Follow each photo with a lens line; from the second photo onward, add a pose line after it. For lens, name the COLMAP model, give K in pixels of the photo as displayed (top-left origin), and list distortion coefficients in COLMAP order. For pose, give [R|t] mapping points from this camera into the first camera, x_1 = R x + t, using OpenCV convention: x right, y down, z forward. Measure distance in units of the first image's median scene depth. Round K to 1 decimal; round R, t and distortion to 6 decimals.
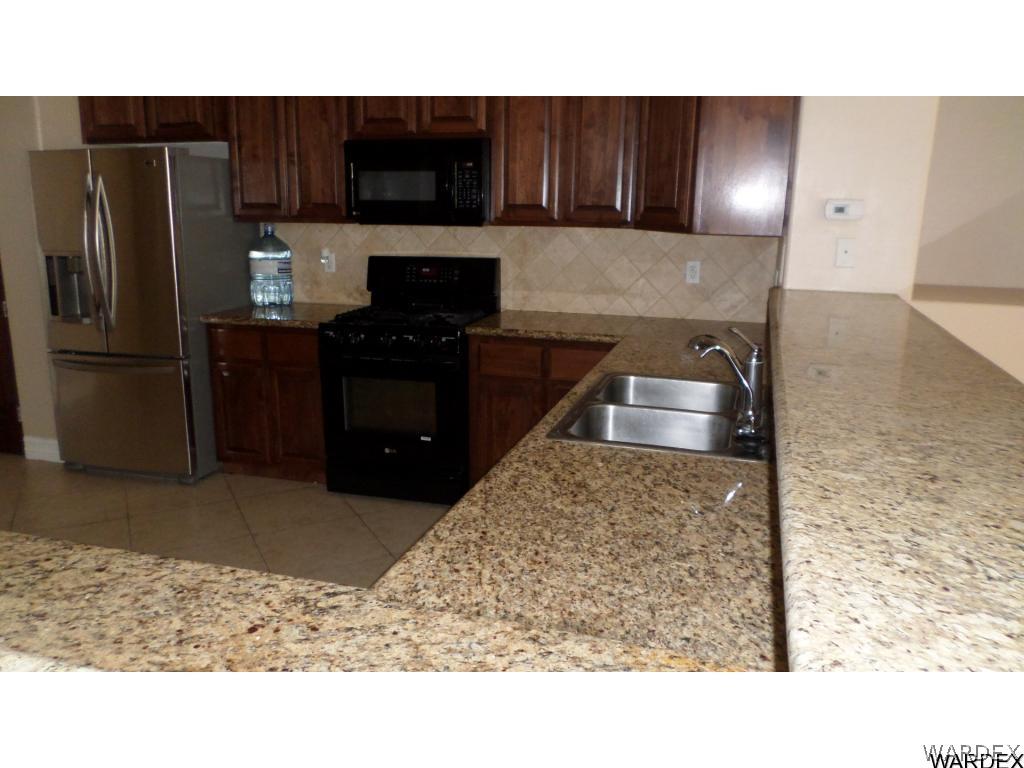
lens RADIAL K [[795.3, 0, 512.0], [0, 795.3, 384.0], [0, 0, 1]] dist [-0.008012, -0.008657]
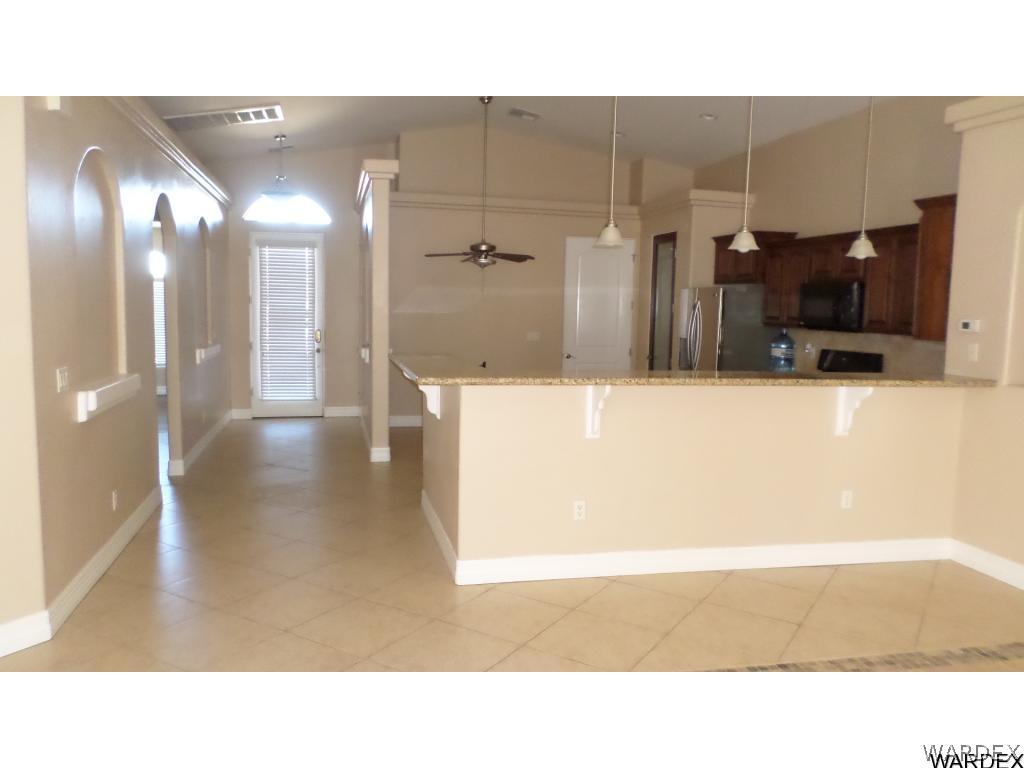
lens RADIAL K [[795.3, 0, 512.0], [0, 795.3, 384.0], [0, 0, 1]] dist [-0.008012, -0.008657]
pose [[0.513820, 0.096368, -0.852468, 0.956050], [-0.222928, 0.974534, -0.024202, 0.102618], [0.828427, 0.202475, 0.522219, -0.421252]]
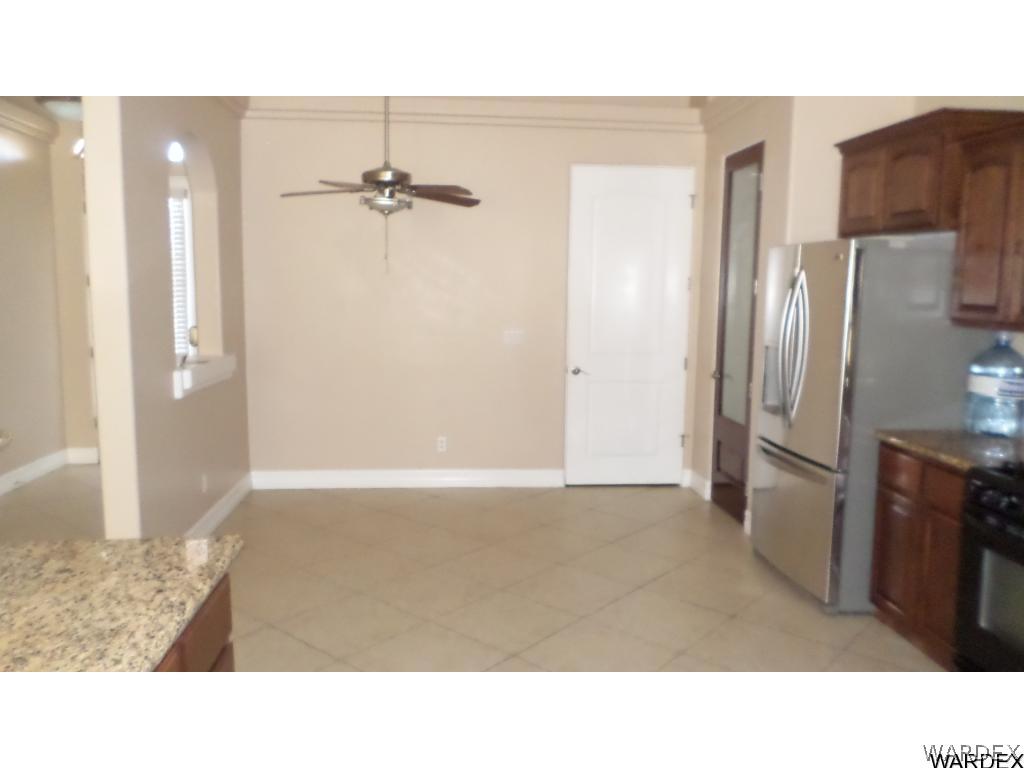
lens RADIAL K [[795.3, 0, 512.0], [0, 795.3, 384.0], [0, 0, 1]] dist [-0.008012, -0.008657]
pose [[0.387699, 0.119114, -0.914057, 0.230717], [-0.228055, 0.973183, 0.030089, -0.070104], [0.893129, 0.196790, 0.404467, 0.292877]]
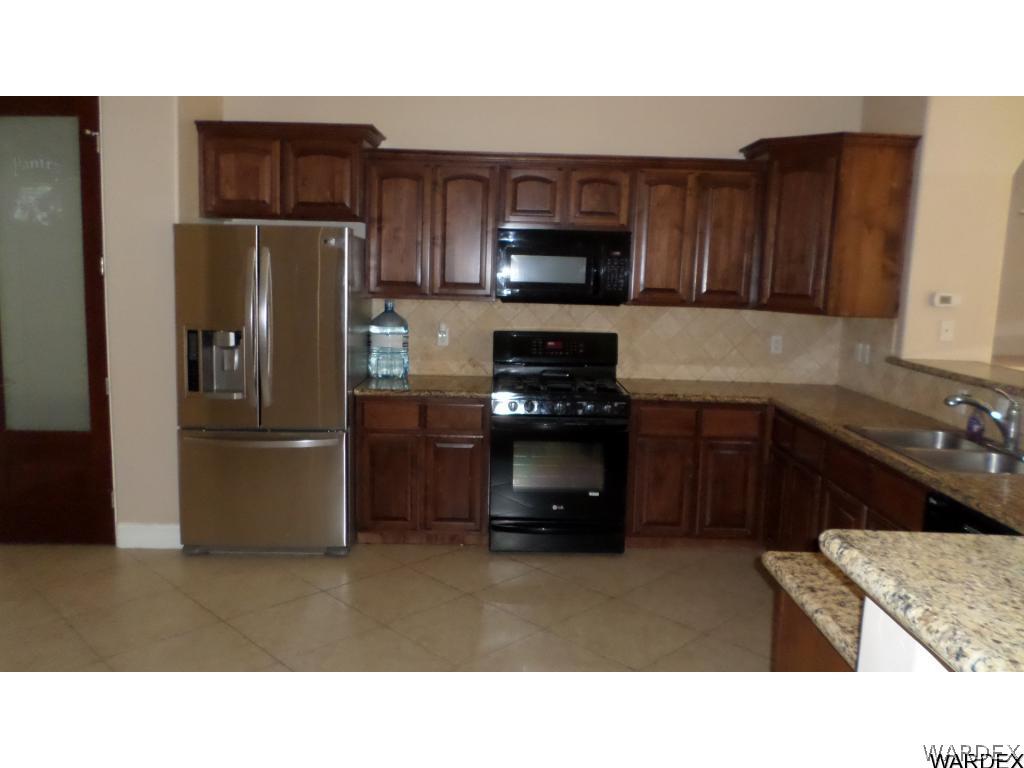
lens RADIAL K [[795.3, 0, 512.0], [0, 795.3, 384.0], [0, 0, 1]] dist [-0.008012, -0.008657]
pose [[0.951542, -0.020138, 0.306859, -0.508709], [0.046212, 0.995886, -0.077943, -0.003081], [-0.304027, 0.088347, 0.948558, -0.033386]]
